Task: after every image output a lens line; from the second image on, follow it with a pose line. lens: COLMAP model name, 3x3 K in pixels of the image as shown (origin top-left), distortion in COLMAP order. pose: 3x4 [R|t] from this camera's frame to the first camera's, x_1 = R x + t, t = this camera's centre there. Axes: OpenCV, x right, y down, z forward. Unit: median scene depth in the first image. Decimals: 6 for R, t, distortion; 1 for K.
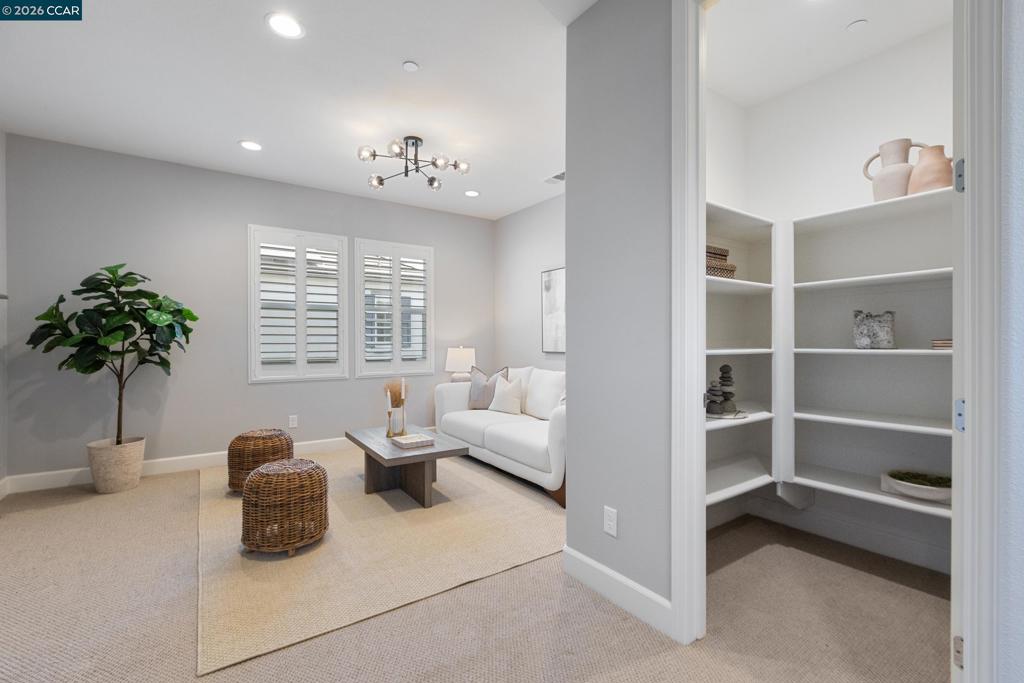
lens RADIAL K [[459.0, 0, 510.4], [0, 459.0, 340.3], [0, 0, 1]] dist [-0.000396, 0.000778]
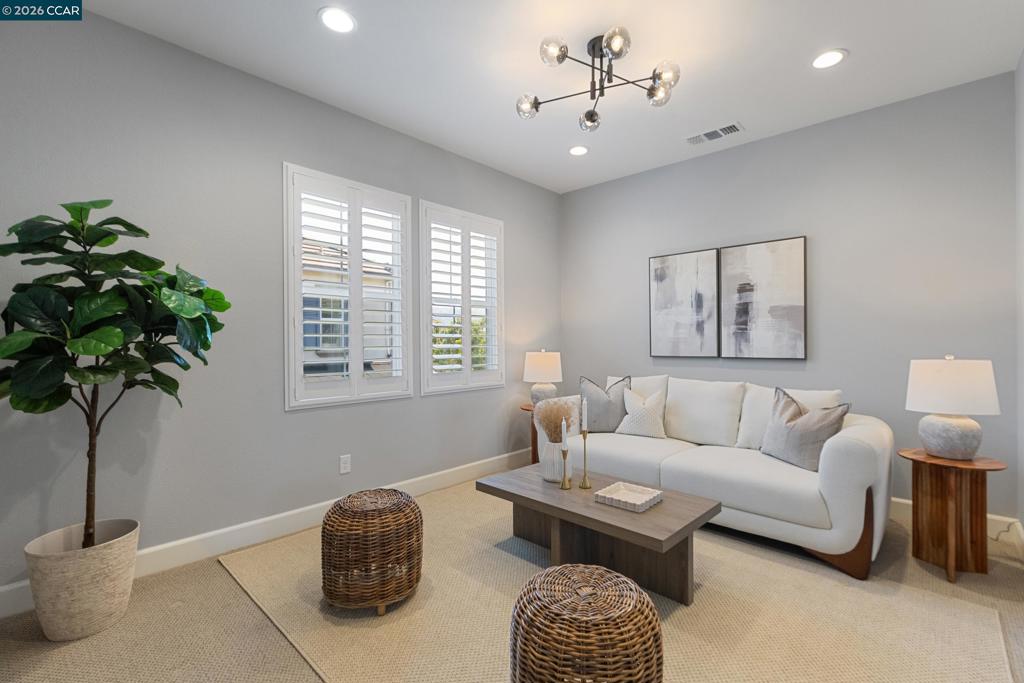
lens RADIAL K [[459.0, 0, 514.4], [0, 459.0, 342.7], [0, 0, 1]] dist [-0.000396, 0.000778]
pose [[0.975804, -0.003122, 0.218624, -0.472665], [0.002306, 0.999989, 0.003985, -0.003330], [-0.218634, -0.003385, 0.975801, 0.361982]]
